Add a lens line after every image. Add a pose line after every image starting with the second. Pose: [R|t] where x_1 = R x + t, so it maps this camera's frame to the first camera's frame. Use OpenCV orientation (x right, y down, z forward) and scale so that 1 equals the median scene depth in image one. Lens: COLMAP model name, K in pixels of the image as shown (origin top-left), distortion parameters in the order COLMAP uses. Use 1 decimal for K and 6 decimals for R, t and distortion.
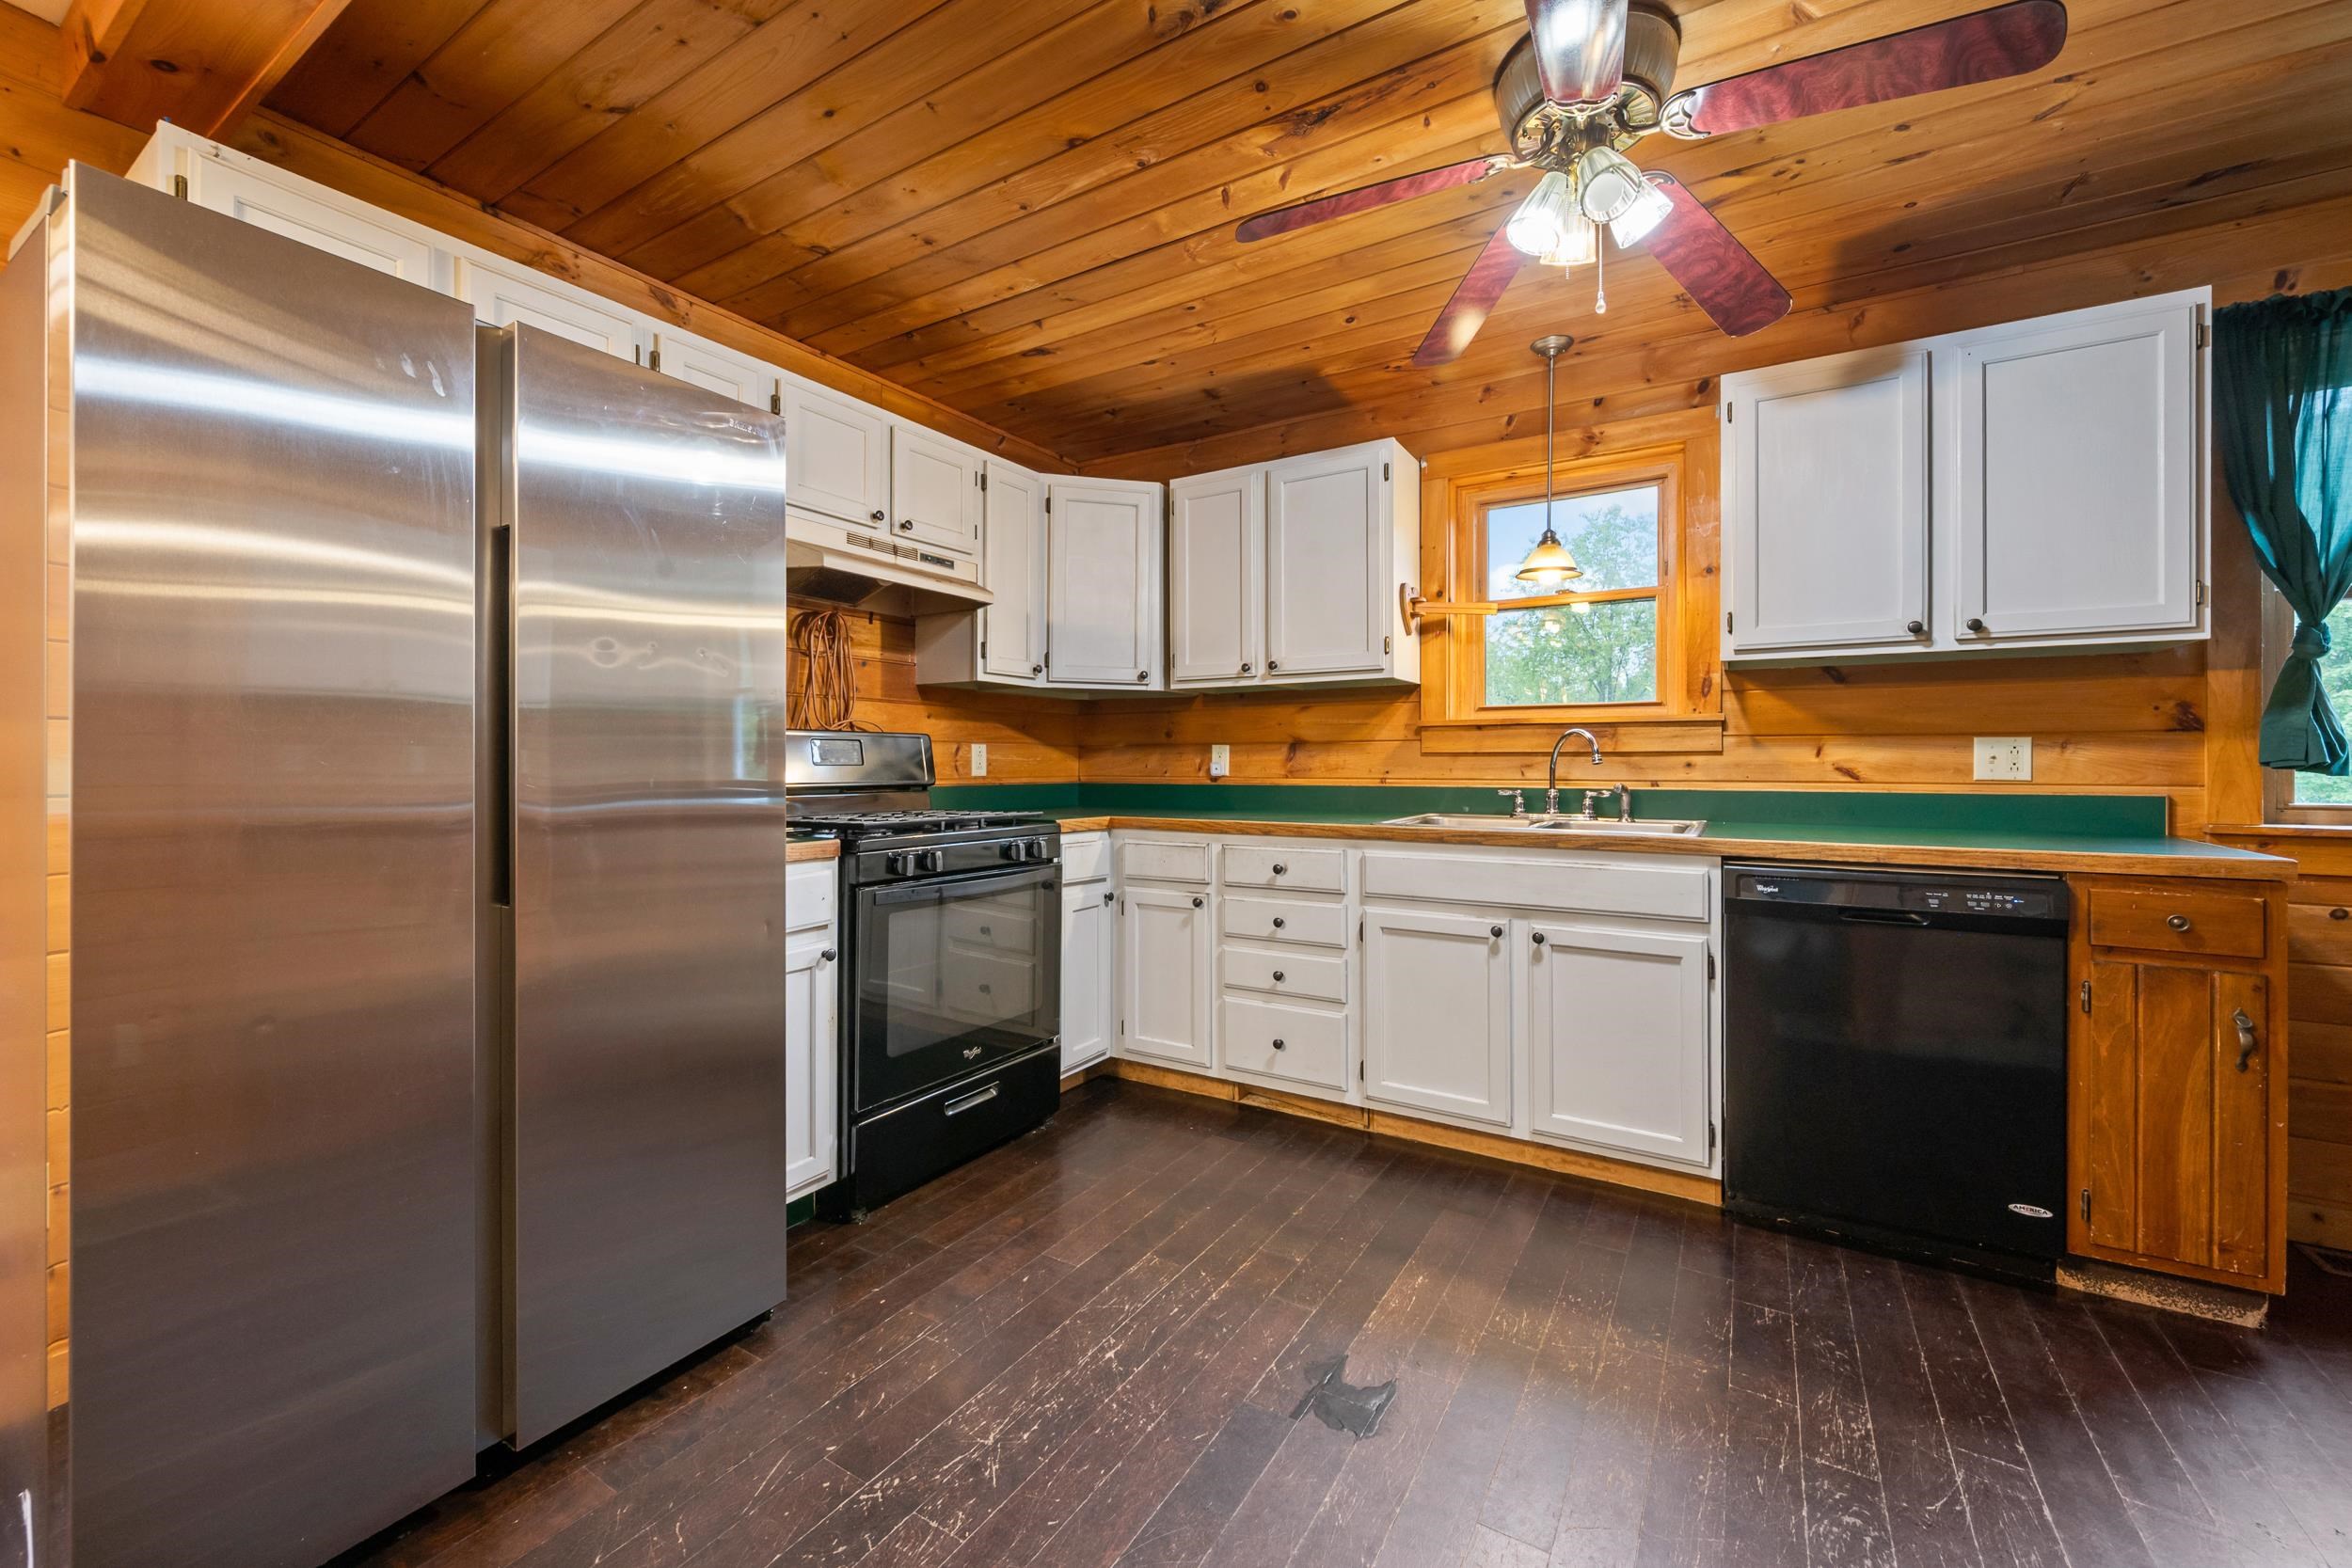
lens RADIAL K [[927.6, 0, 1181.1], [0, 927.6, 760.4], [0, 0, 1]] dist [-0.001362, -0.000045]
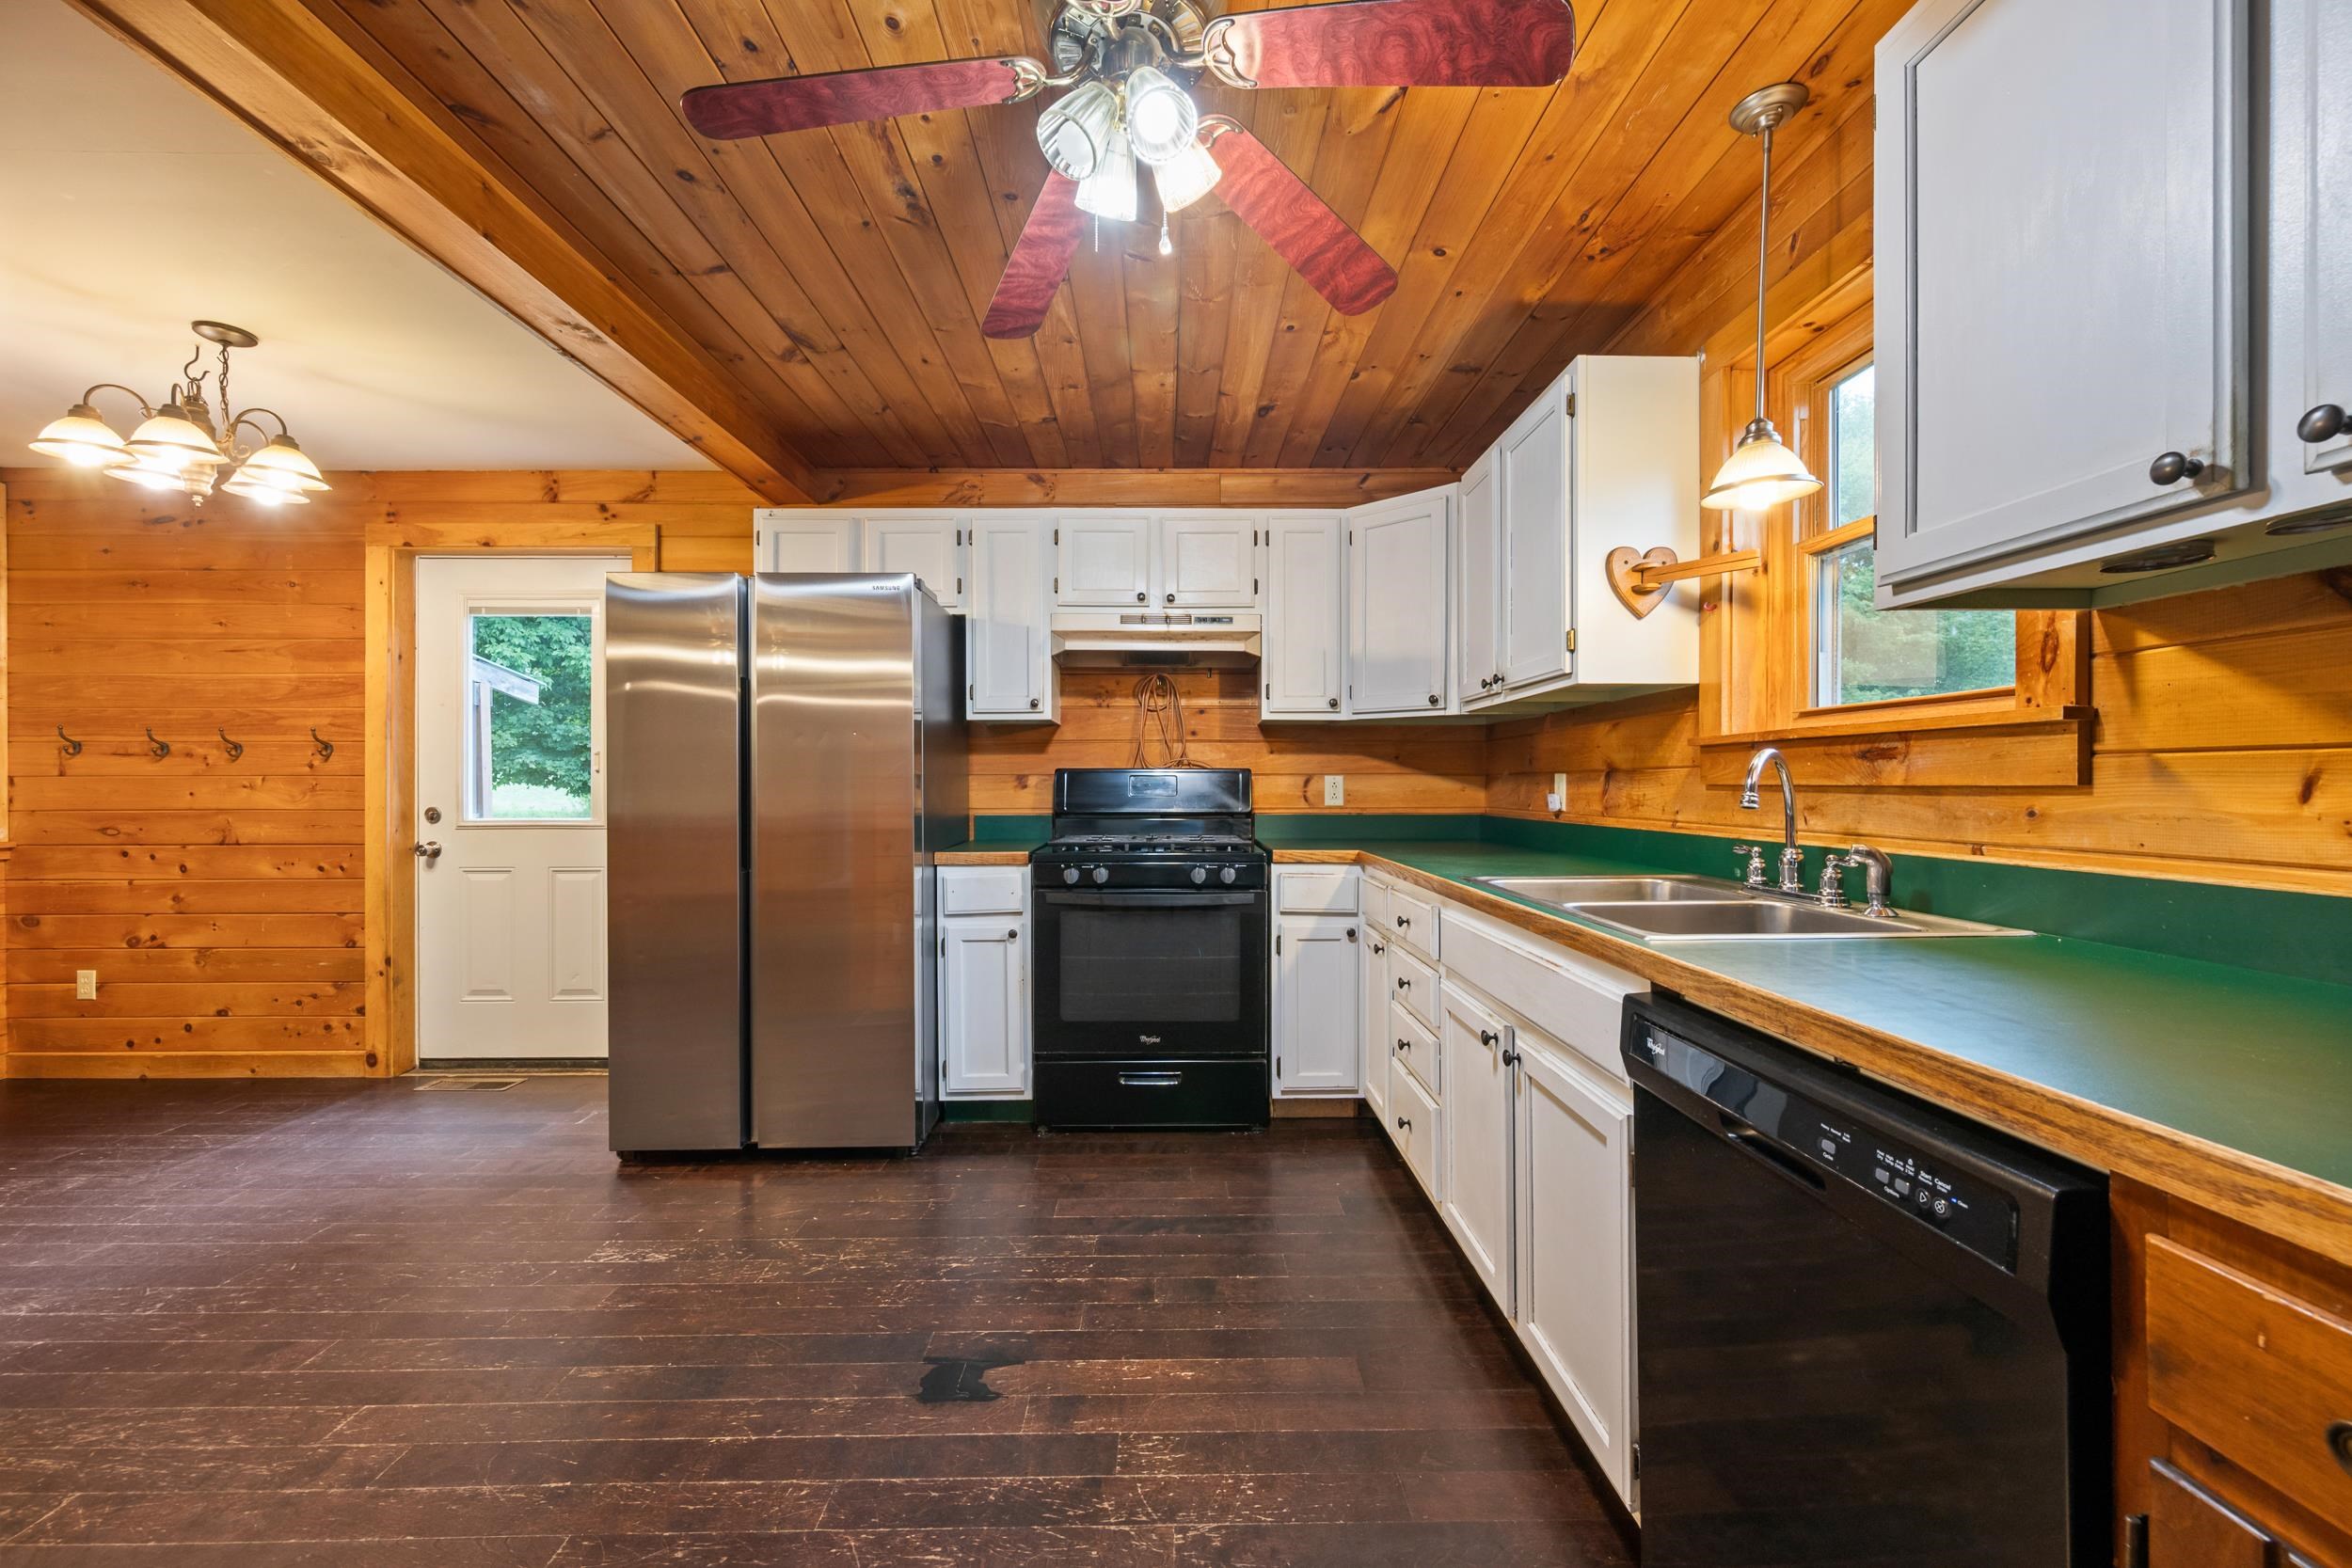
lens RADIAL K [[920.6, 0, 1176.0], [0, 920.6, 784.0], [0, 0, 1]] dist [0.001393, -0.000094]
pose [[0.531936, -0.000402, -0.846785, 0.723621], [0.004133, 0.999989, 0.002121, -0.013724], [0.846775, -0.004628, 0.531932, 0.366540]]
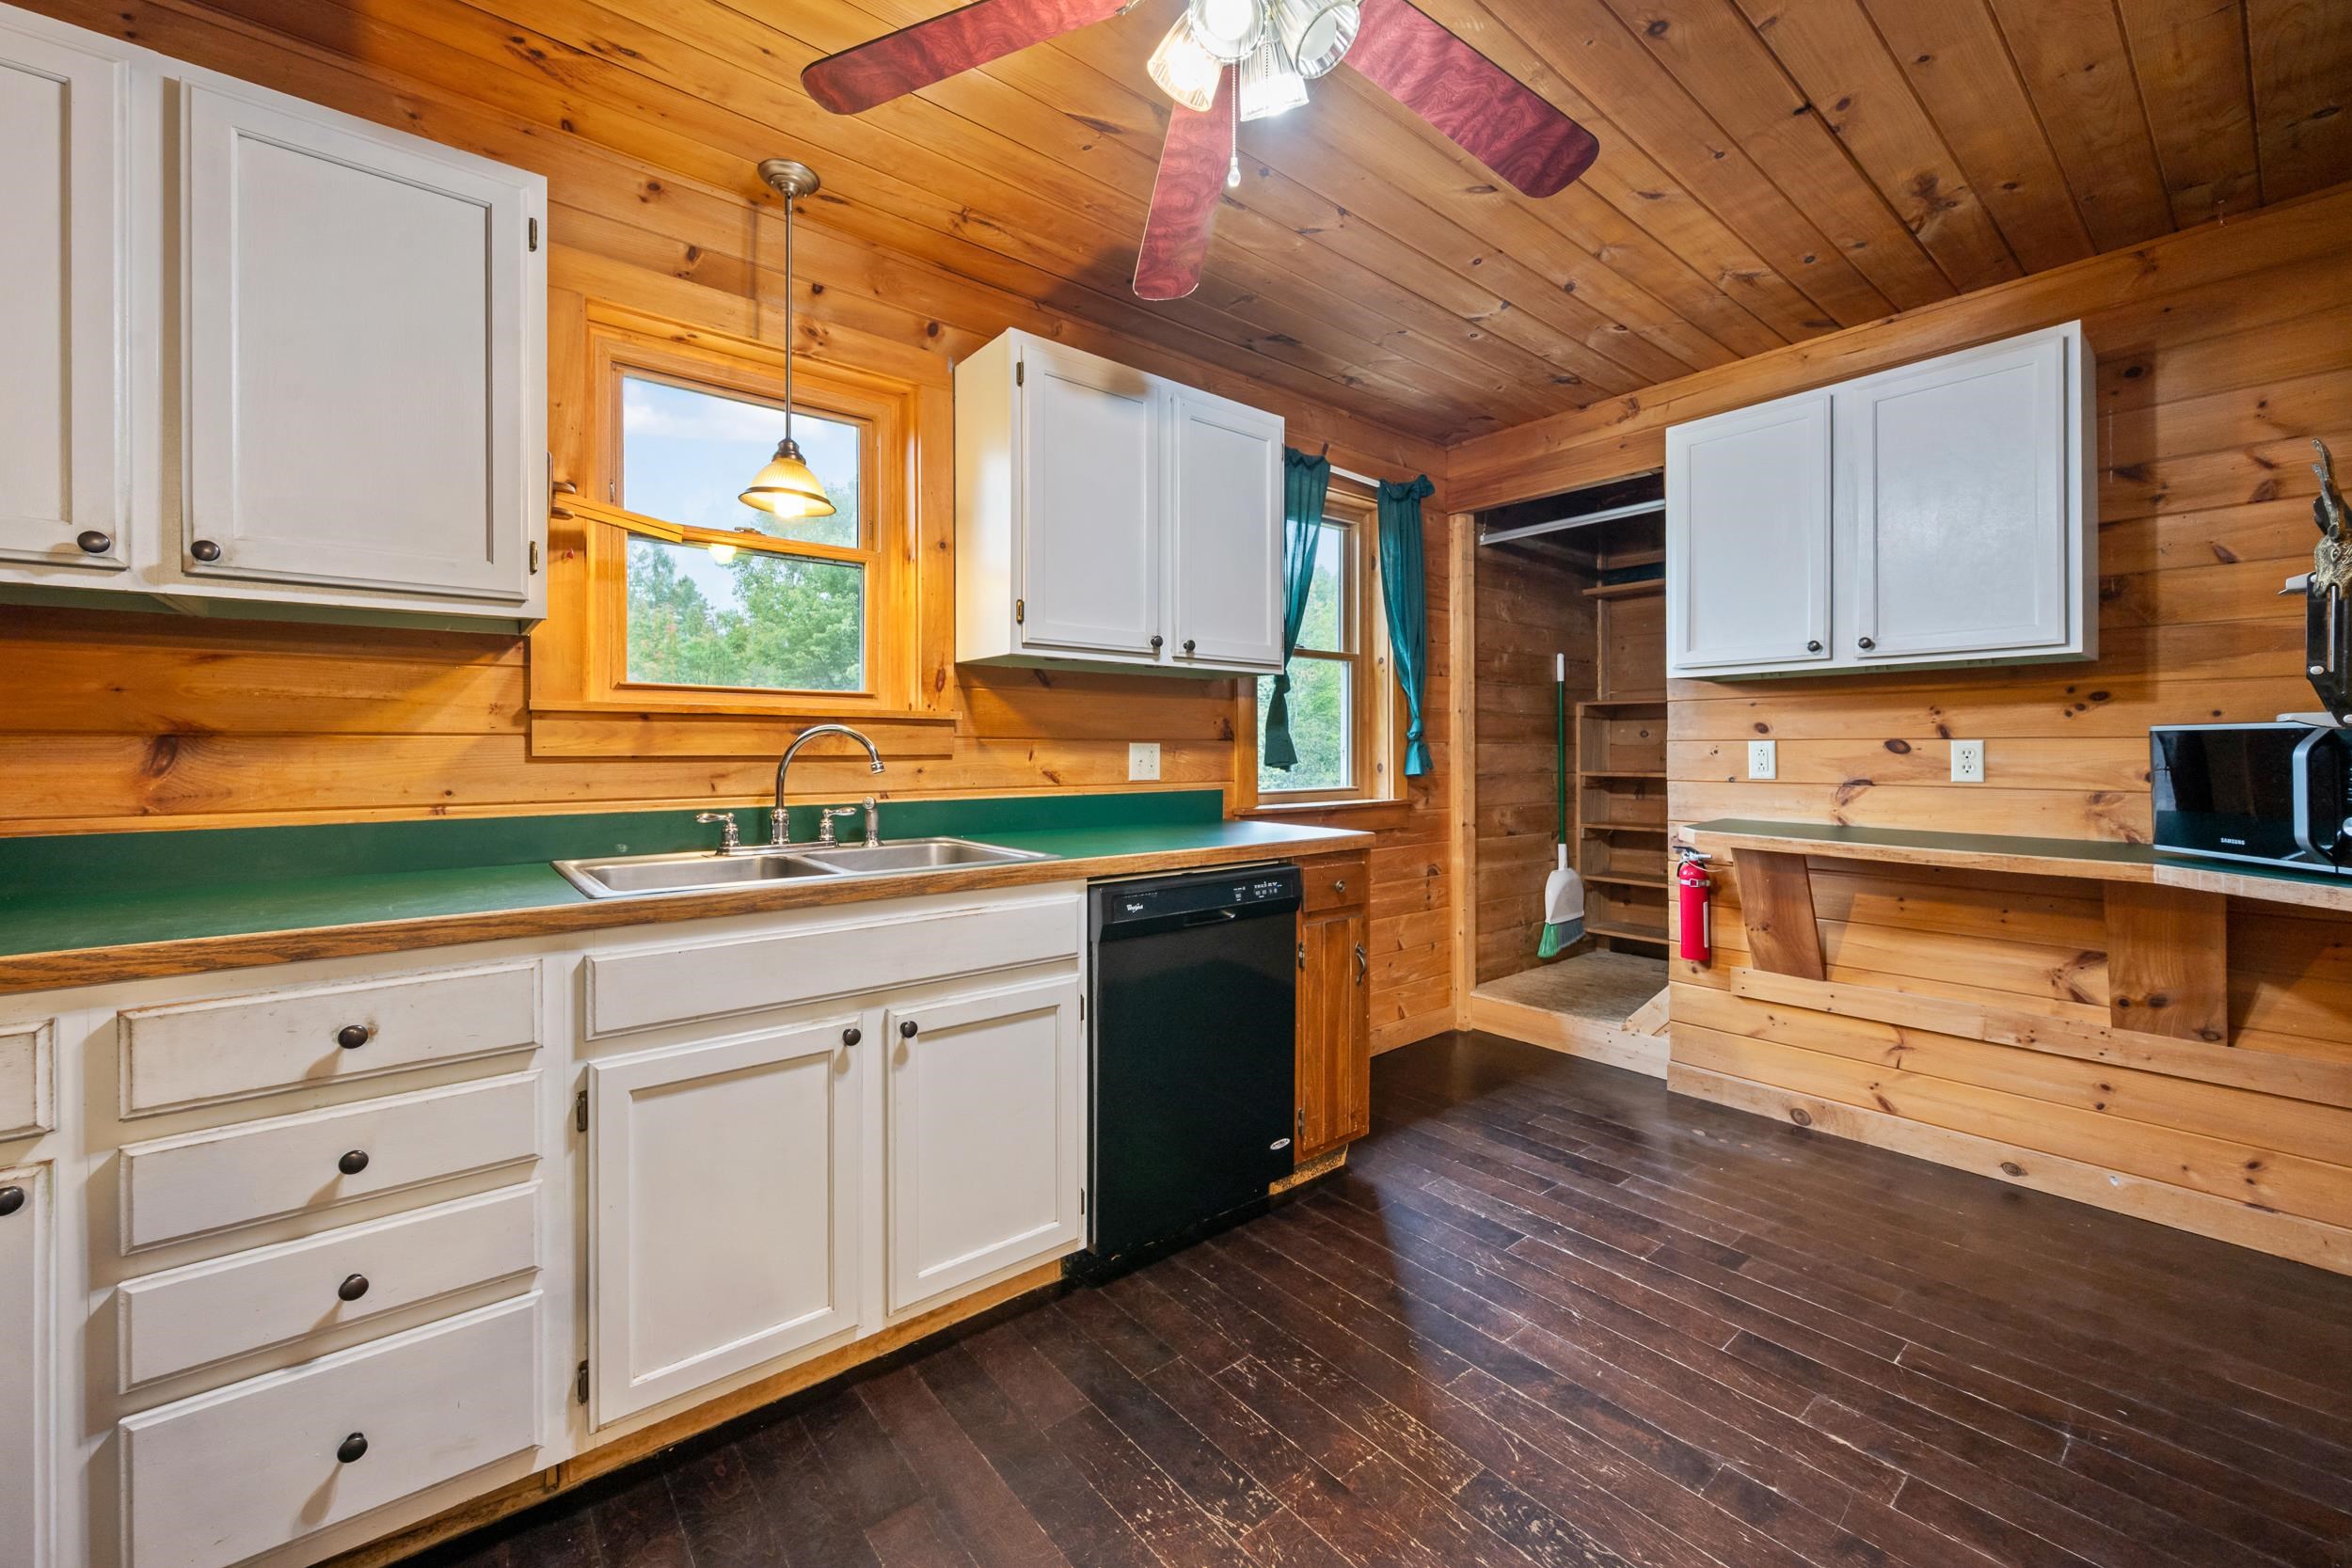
lens RADIAL K [[930.5, 0, 1183.6], [0, 930.5, 750.0], [0, 0, 1]] dist [-0.000241, -0.000324]
pose [[0.322194, 0.000928, 0.946673, -0.176896], [0.000400, 0.999999, -0.001117, -0.013297], [-0.946674, 0.000738, 0.322194, 0.504941]]
